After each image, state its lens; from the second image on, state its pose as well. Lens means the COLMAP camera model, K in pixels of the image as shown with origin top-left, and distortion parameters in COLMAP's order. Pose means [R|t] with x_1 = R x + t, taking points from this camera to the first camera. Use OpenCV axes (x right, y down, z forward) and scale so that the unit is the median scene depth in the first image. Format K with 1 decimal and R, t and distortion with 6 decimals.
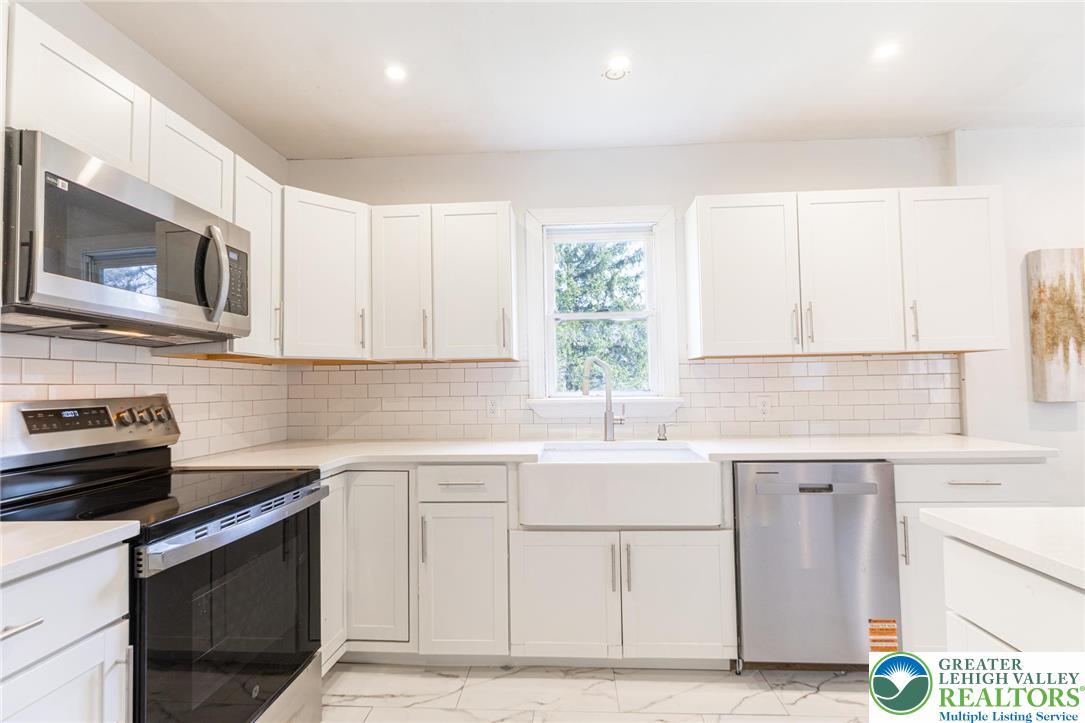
lens RADIAL K [[507.8, 0, 542.5], [0, 507.8, 361.5], [0, 0, 1]] dist [-0.004350, -0.000394]
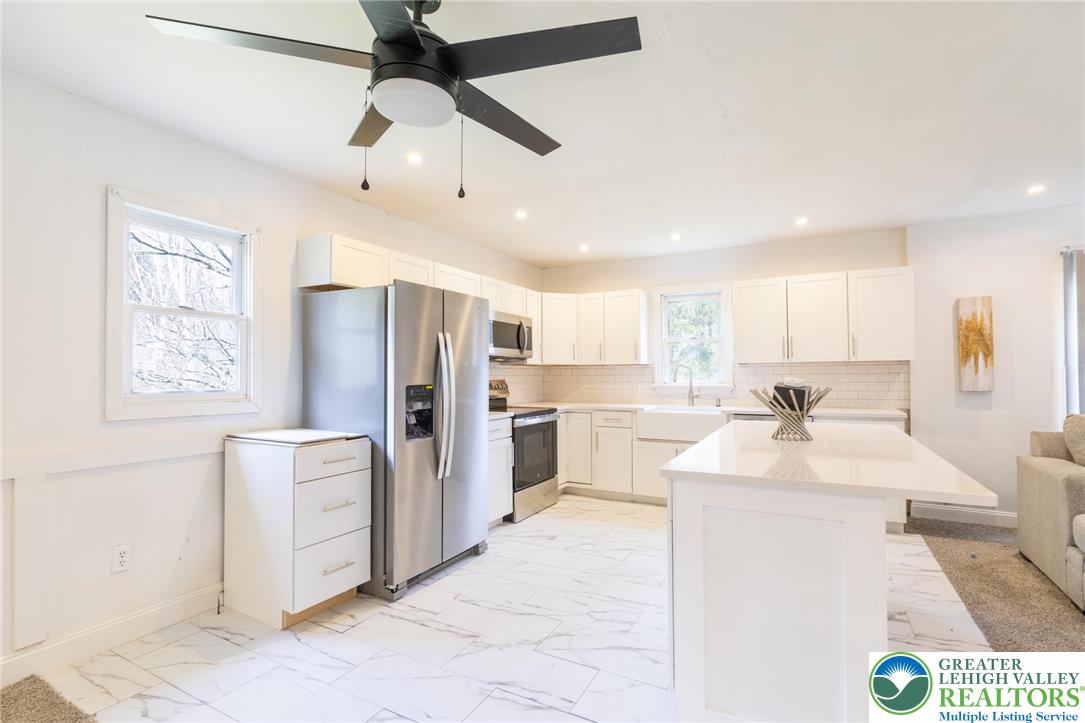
lens RADIAL K [[507.8, 0, 542.5], [0, 507.8, 361.5], [0, 0, 1]] dist [-0.004350, -0.000394]
pose [[0.905041, -0.000825, -0.425324, 0.533017], [0.011223, 0.999696, 0.021942, -0.077811], [0.425177, -0.024632, 0.904775, -1.222844]]
